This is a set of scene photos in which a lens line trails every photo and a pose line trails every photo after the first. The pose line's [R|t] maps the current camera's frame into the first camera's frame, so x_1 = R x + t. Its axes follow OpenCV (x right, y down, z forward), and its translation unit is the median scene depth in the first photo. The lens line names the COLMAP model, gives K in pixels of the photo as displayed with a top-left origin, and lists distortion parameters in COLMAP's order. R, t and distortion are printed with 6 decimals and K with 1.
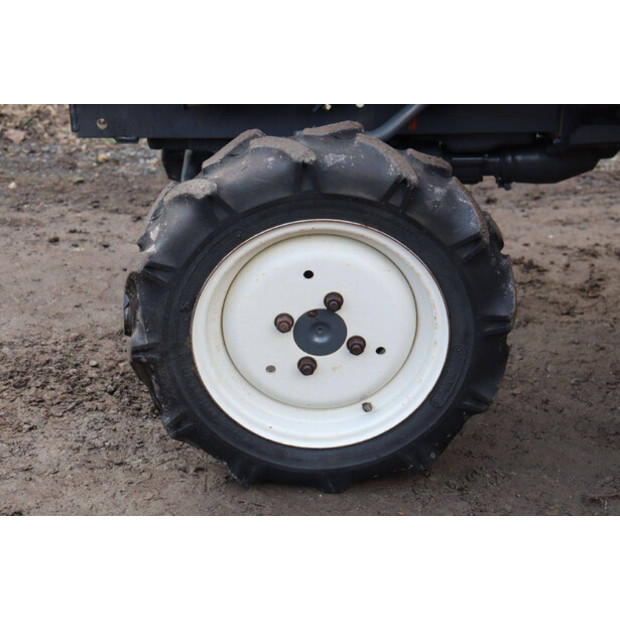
lens RADIAL K [[1462.0, 0, 309.7], [0, 1462.0, 310.2], [0, 0, 1]] dist [0.445167, 0.000000]
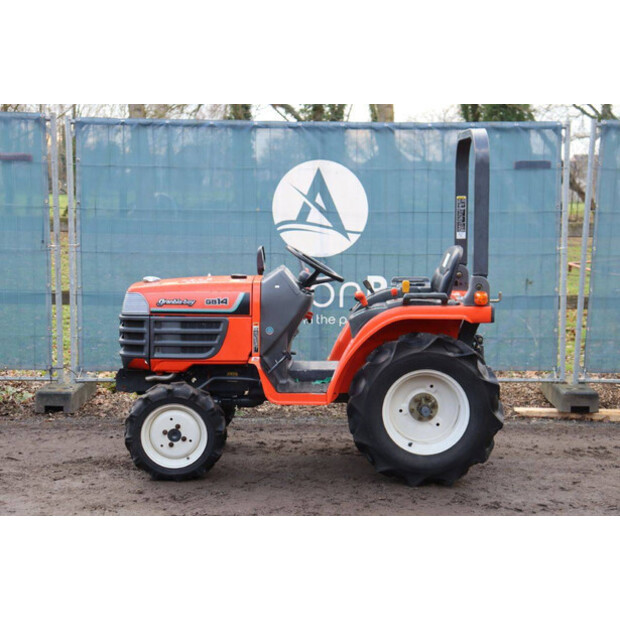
lens RADIAL K [[1046.2, 0, 308.8], [0, 1046.2, 310.8], [0, 0, 1]] dist [0.147947, 0.000000]
pose [[0.999888, 0.009651, -0.011419, 0.392920], [-0.012623, 0.954232, -0.298800, 0.529730], [0.008012, 0.298911, 0.954247, -1.757968]]
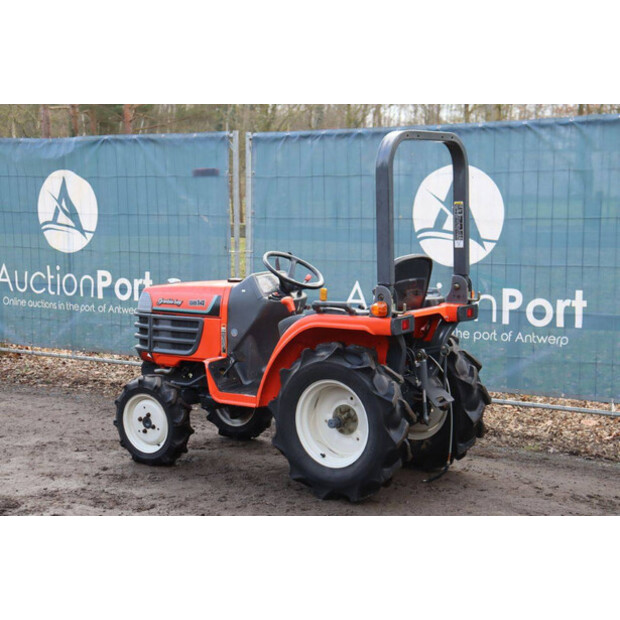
lens RADIAL K [[1148.3, 0, 311.5], [0, 1148.3, 307.0], [0, 0, 1]] dist [0.226004, 0.000000]
pose [[0.807669, 0.050186, -0.587496, 2.353013], [-0.233018, 0.942433, -0.239840, 0.393122], [0.541639, 0.330608, 0.772868, -1.448226]]
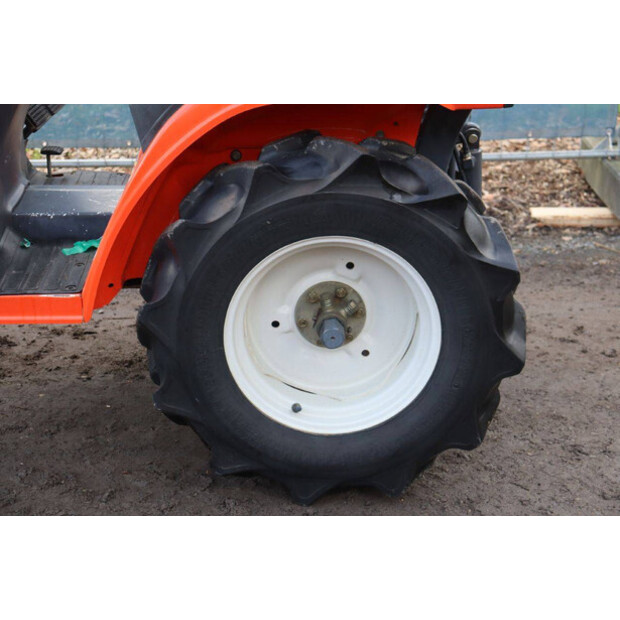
lens RADIAL K [[1148.3, 0, 310.7], [0, 1148.3, 311.1], [0, 0, 1]] dist [0.226004, 0.000000]
pose [[0.999839, -0.007049, 0.016497, 0.629429], [0.007415, 0.999725, -0.022237, -0.047385], [-0.016336, 0.022355, 0.999617, -0.245206]]
